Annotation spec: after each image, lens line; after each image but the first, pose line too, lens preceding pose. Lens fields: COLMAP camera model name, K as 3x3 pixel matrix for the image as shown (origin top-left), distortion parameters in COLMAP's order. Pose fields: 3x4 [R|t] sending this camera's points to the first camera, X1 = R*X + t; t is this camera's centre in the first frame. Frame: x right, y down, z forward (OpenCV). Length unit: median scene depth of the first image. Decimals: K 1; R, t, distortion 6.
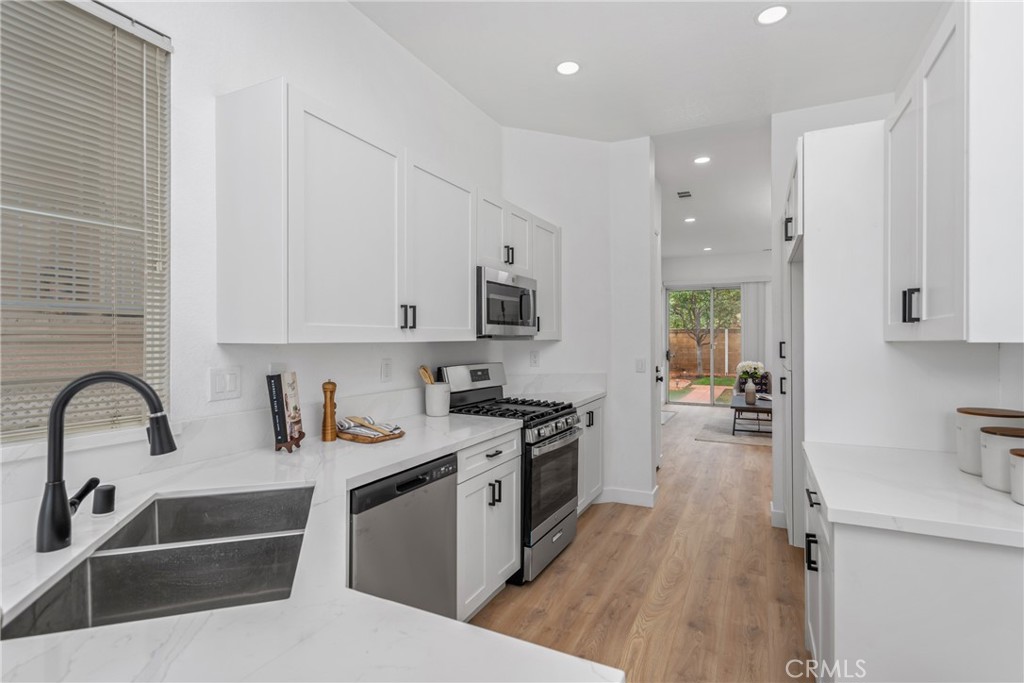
lens RADIAL K [[493.7, 0, 512.5], [0, 493.7, 339.2], [0, 0, 1]] dist [0.001666, 0.000133]
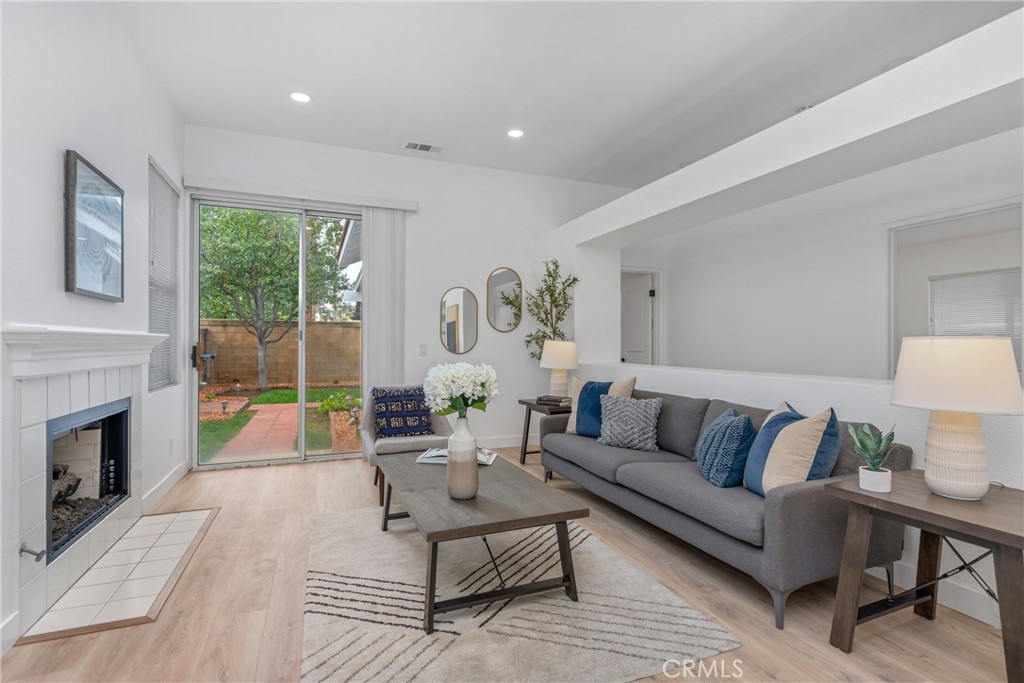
lens RADIAL K [[493.7, 0, 514.5], [0, 493.7, 342.2], [0, 0, 1]] dist [0.001666, 0.000133]
pose [[0.664072, 0.006642, 0.747639, 0.107417], [-0.003218, 0.999977, -0.006025, 0.013826], [-0.747661, 0.001595, 0.664078, 0.307357]]
